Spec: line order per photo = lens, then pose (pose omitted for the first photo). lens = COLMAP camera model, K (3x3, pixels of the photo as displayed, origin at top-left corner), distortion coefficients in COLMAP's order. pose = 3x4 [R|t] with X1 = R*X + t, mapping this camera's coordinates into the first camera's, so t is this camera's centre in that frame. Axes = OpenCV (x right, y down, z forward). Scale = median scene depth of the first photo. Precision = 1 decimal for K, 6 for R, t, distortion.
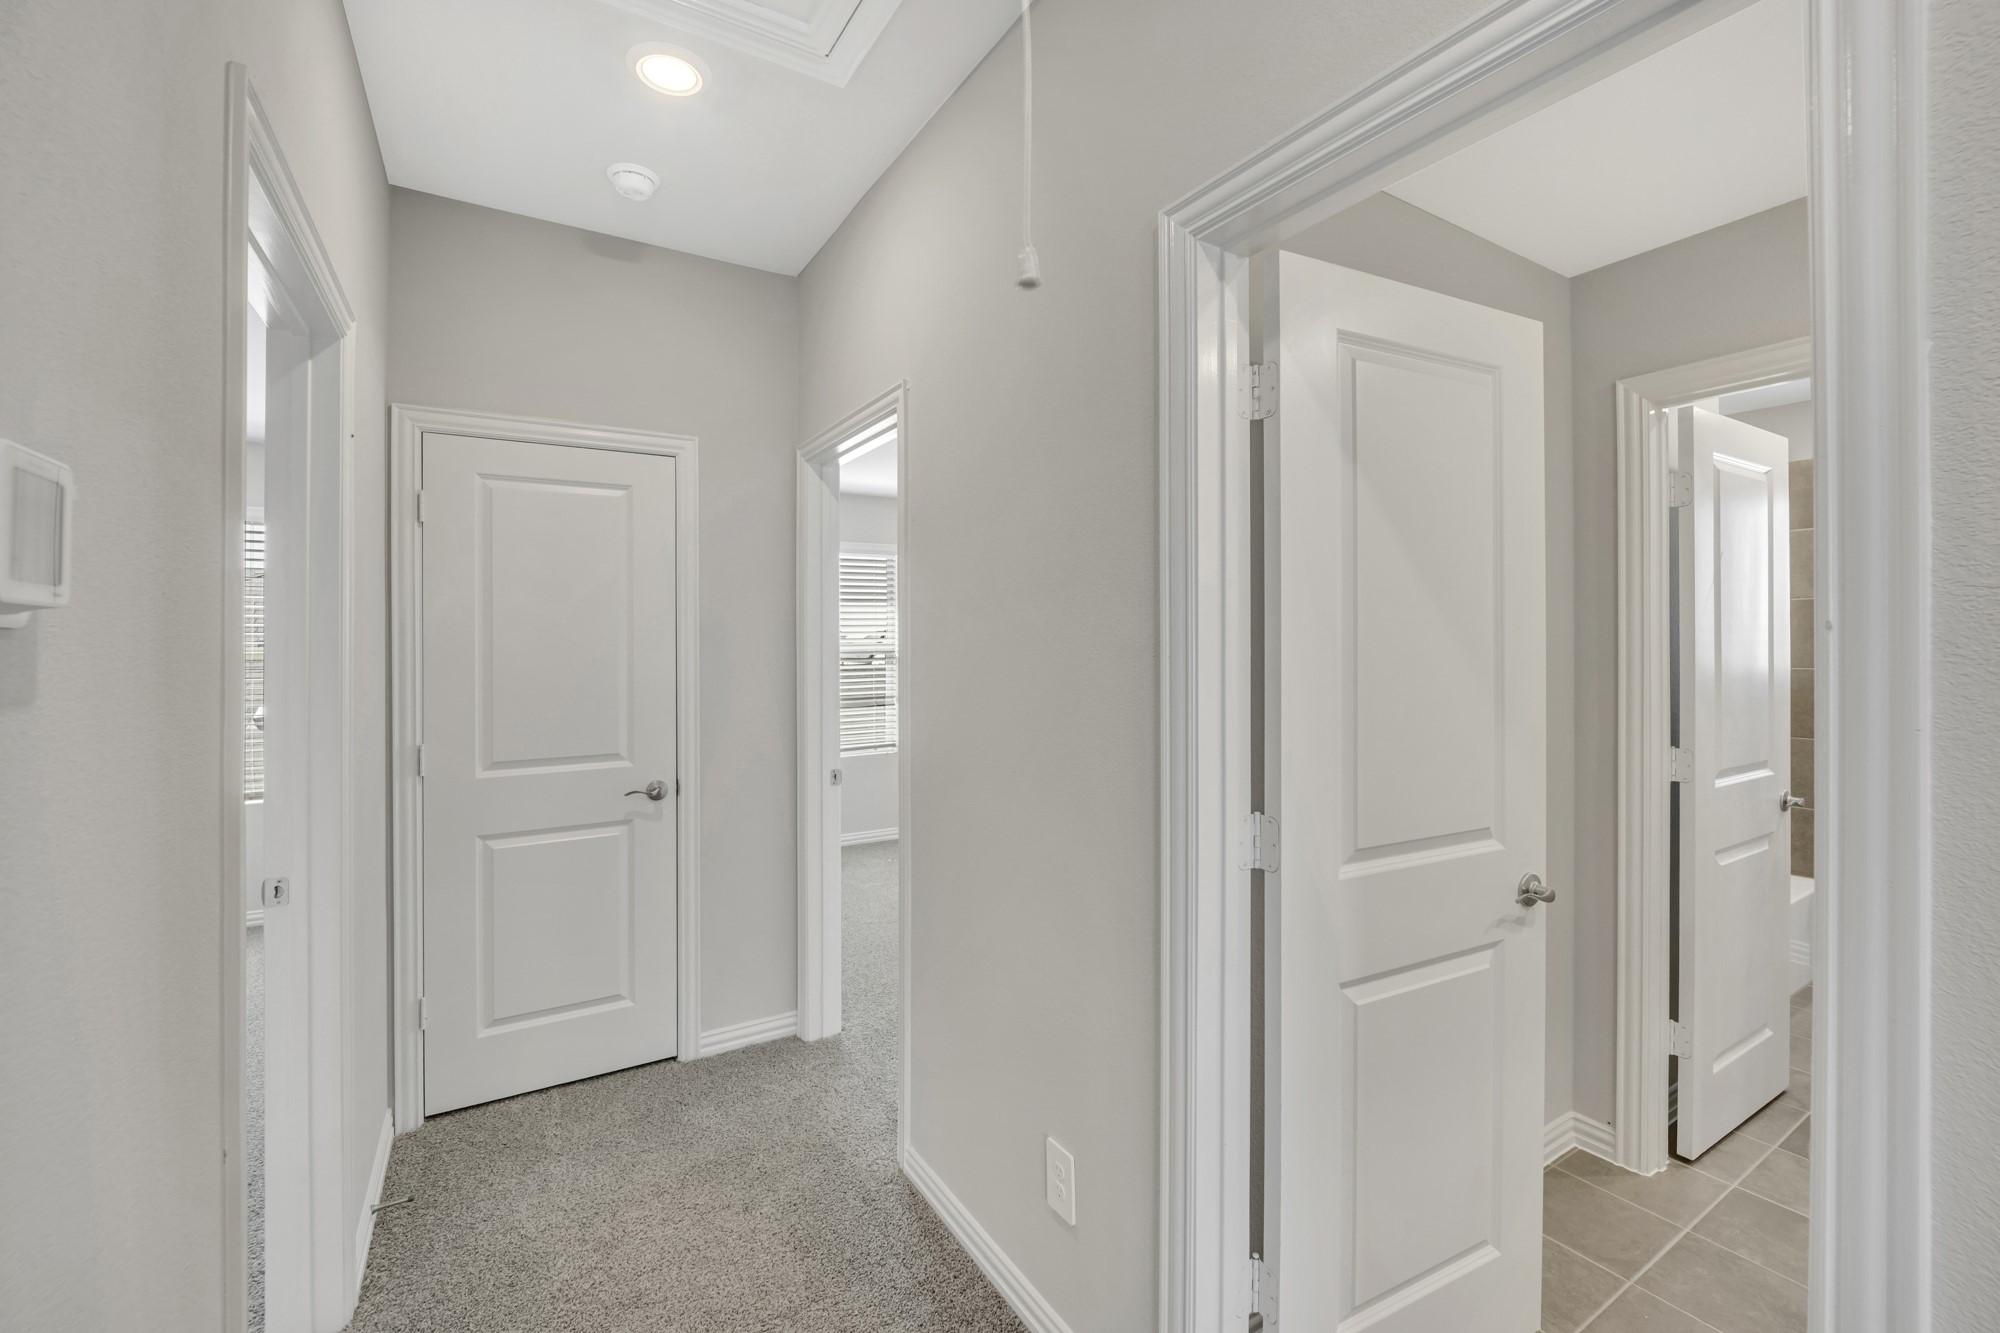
lens RADIAL K [[812.4, 0, 997.7], [0, 812.4, 640.7], [0, 0, 1]] dist [-0.020299, -0.000669]
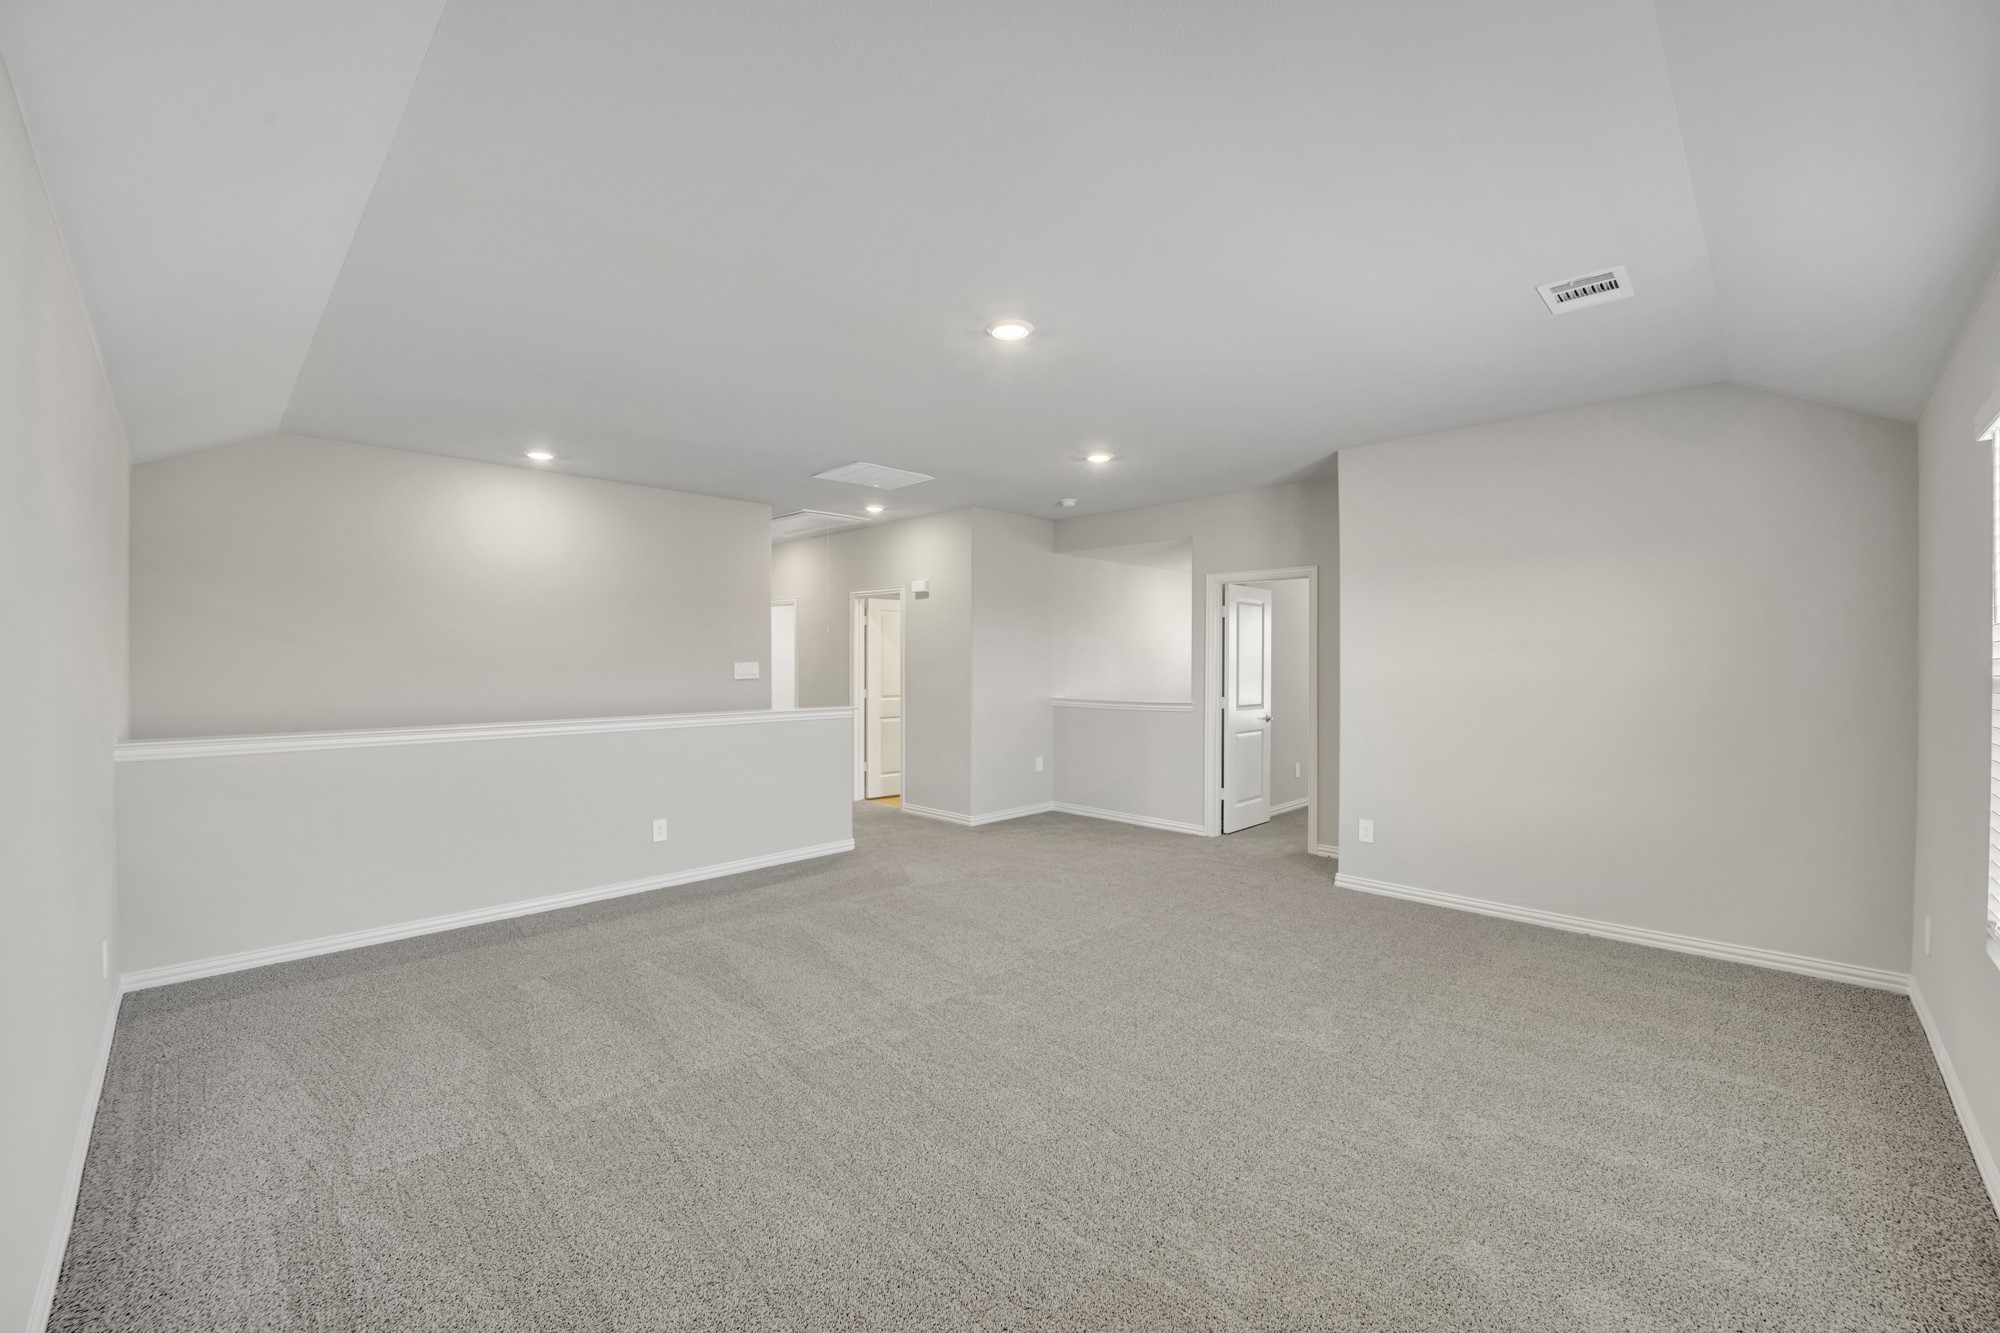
lens RADIAL K [[812.4, 0, 999.7], [0, 812.4, 664.1], [0, 0, 1]] dist [-0.020299, -0.000669]
pose [[0.909330, -0.001012, 0.416075, -1.354613], [-0.006259, 0.999851, 0.016110, -0.079220], [-0.416029, -0.017253, 0.909188, -5.180827]]
